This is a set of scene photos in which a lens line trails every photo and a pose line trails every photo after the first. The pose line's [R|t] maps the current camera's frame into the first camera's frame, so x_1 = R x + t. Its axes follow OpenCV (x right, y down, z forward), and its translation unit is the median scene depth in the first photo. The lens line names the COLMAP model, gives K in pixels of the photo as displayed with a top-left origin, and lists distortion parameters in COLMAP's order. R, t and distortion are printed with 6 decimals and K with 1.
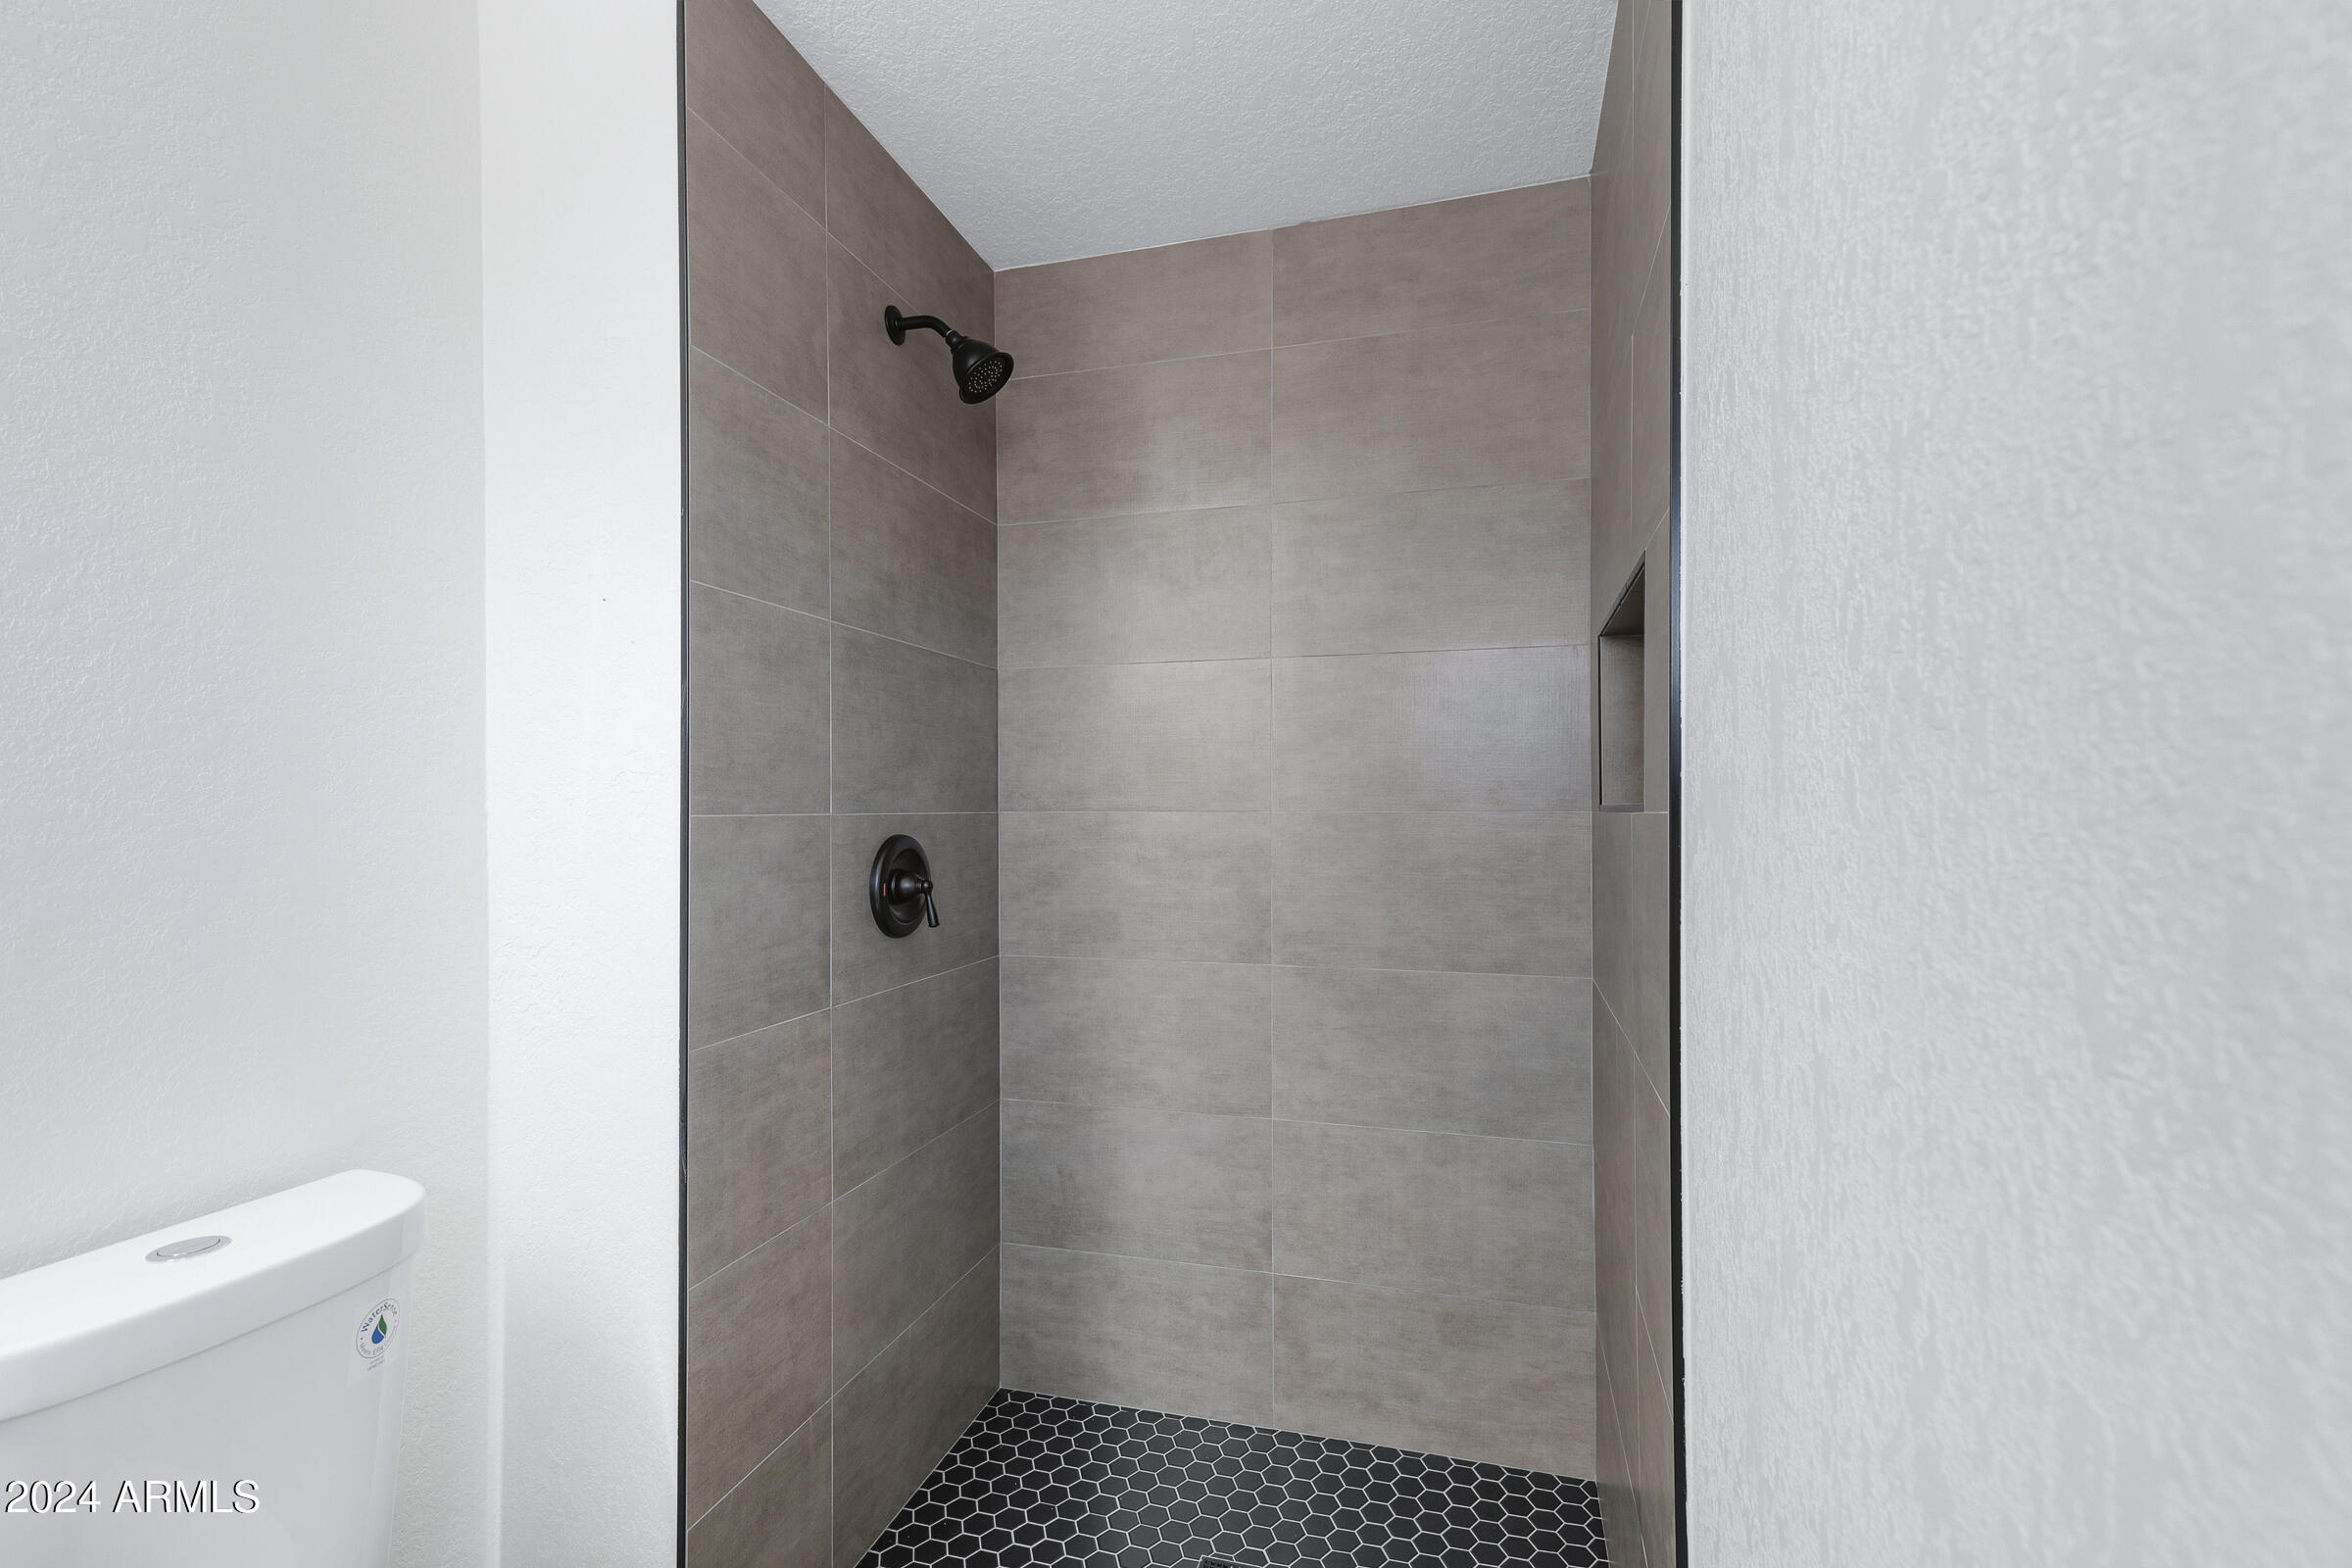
lens RADIAL K [[1070.3, 0, 1195.0], [0, 1070.3, 804.8], [0, 0, 1]] dist [0.019051, -0.001719]
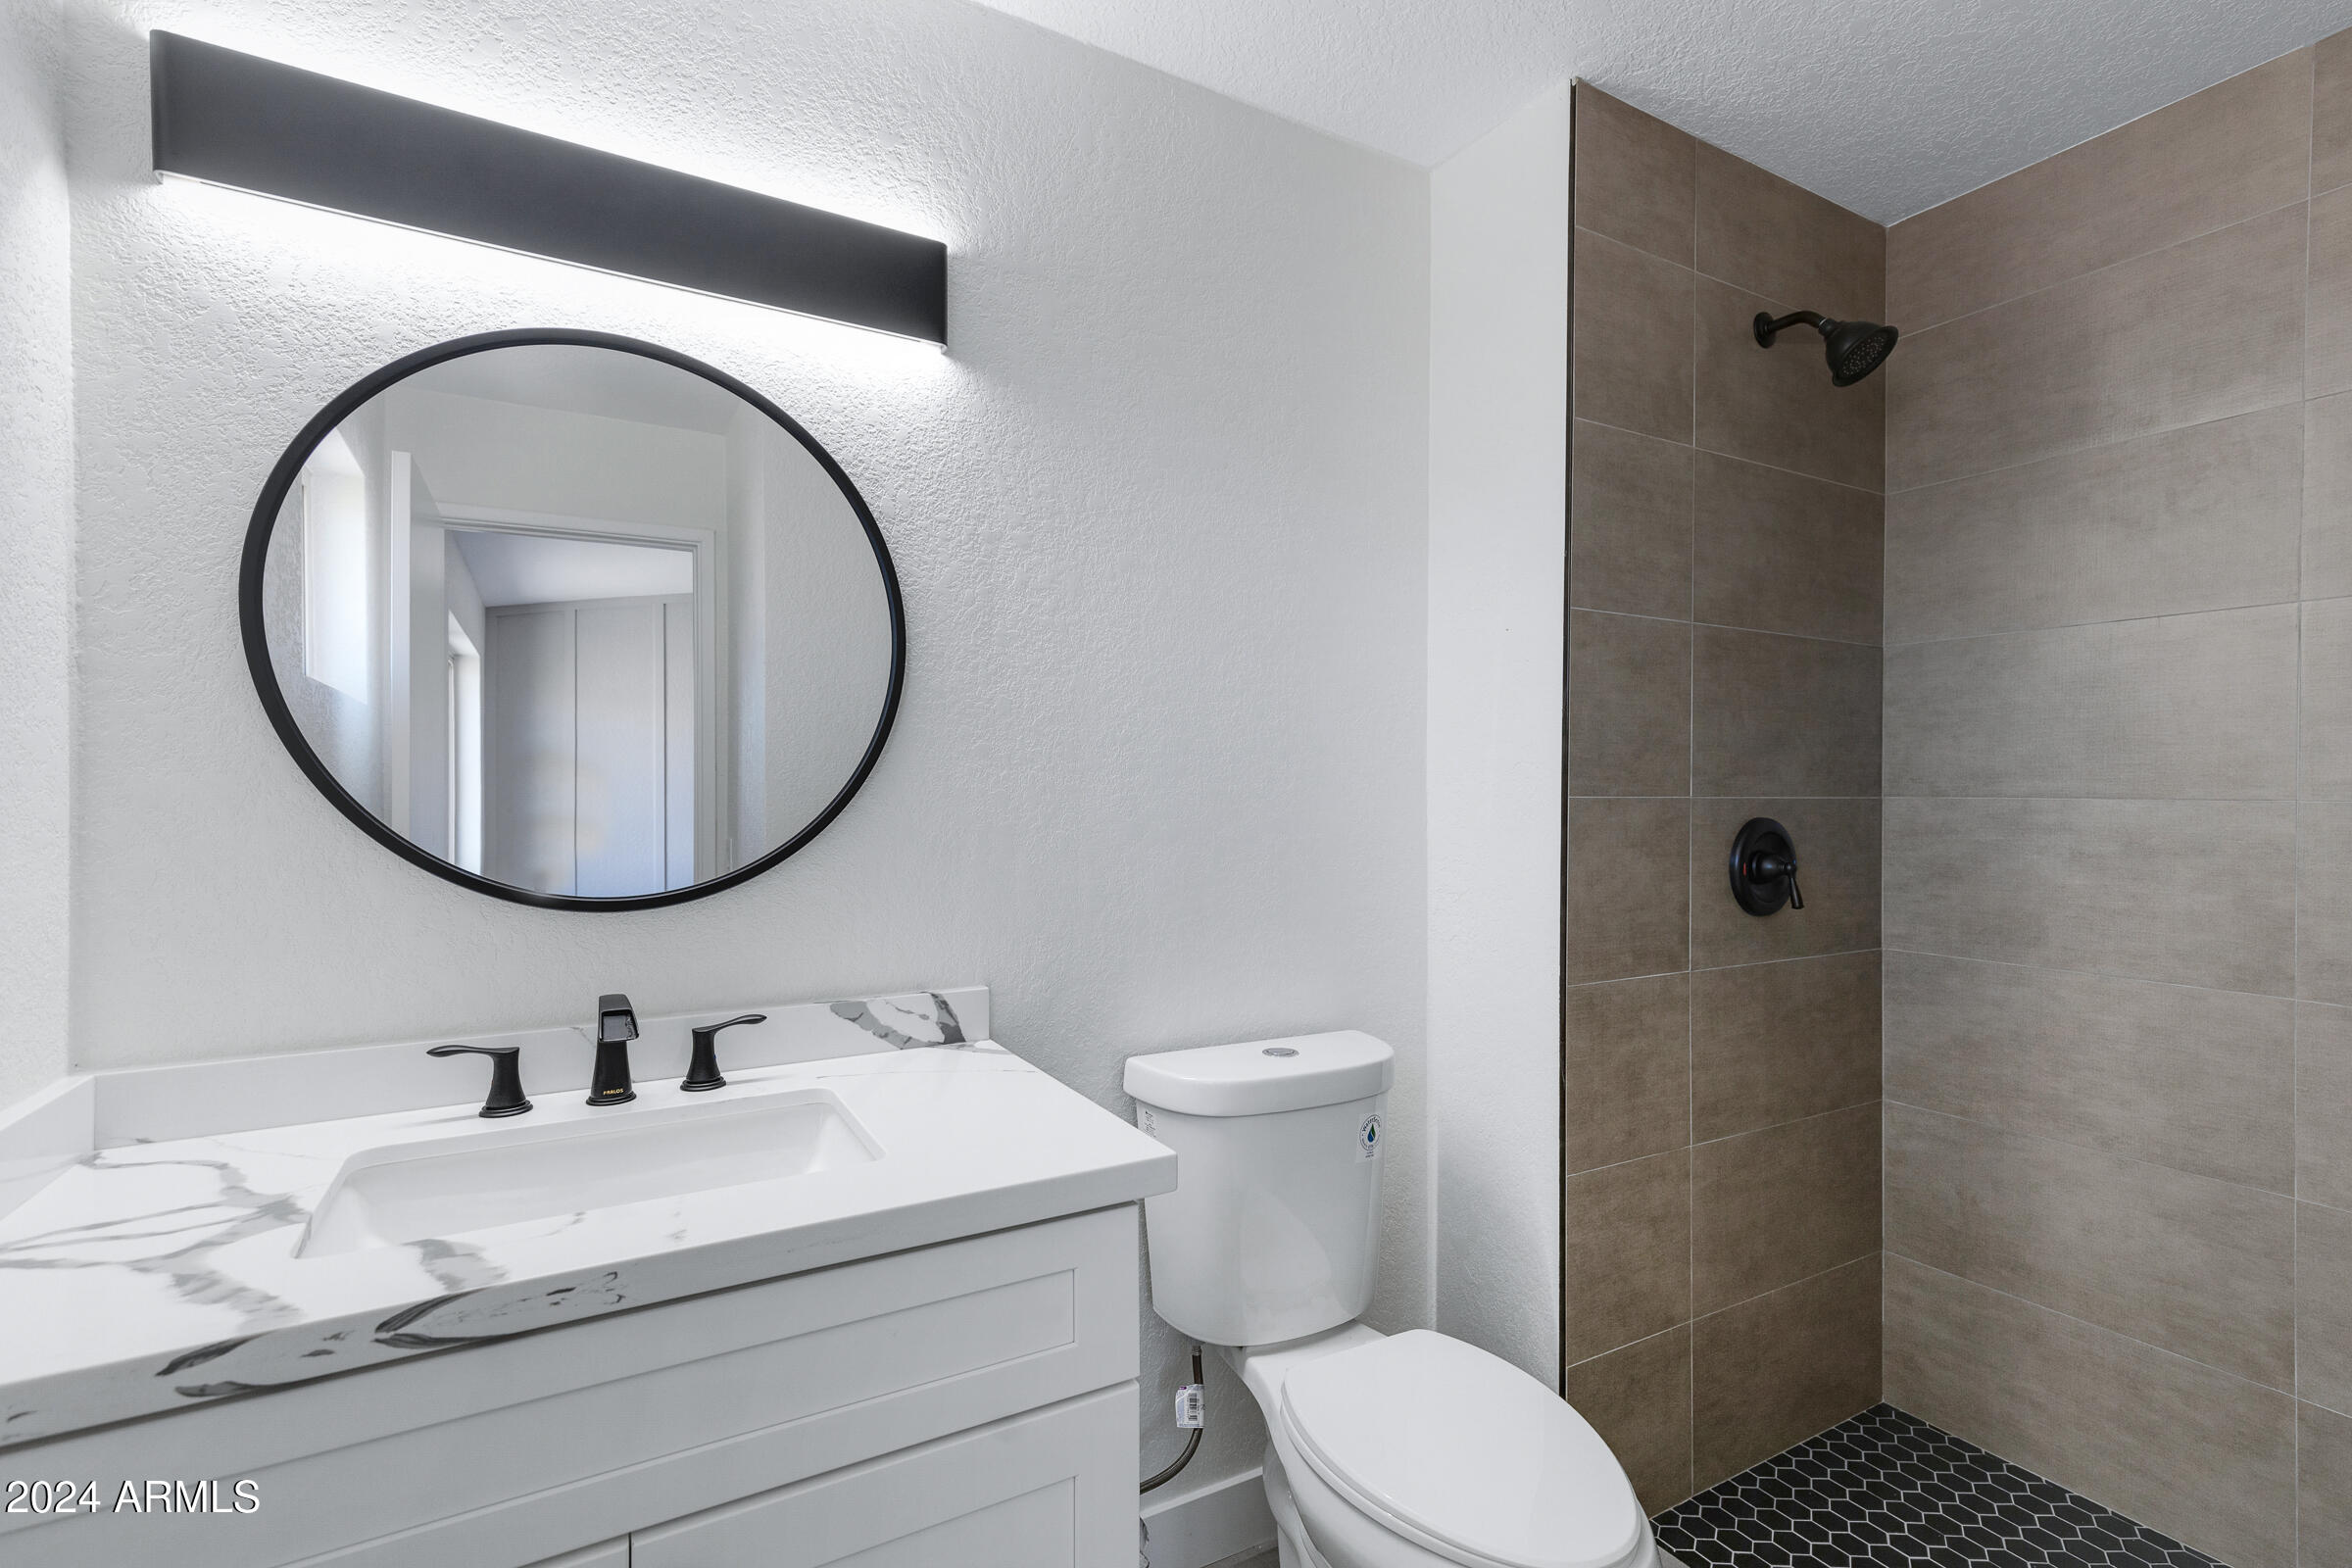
lens RADIAL K [[1070.3, 0, 1182.2], [0, 1070.3, 791.1], [0, 0, 1]] dist [0.019051, -0.001719]
pose [[0.705725, 0.008616, -0.708433, 0.067885], [-0.005789, 0.999963, 0.006395, -0.001299], [0.708462, -0.000411, 0.705749, -0.139147]]
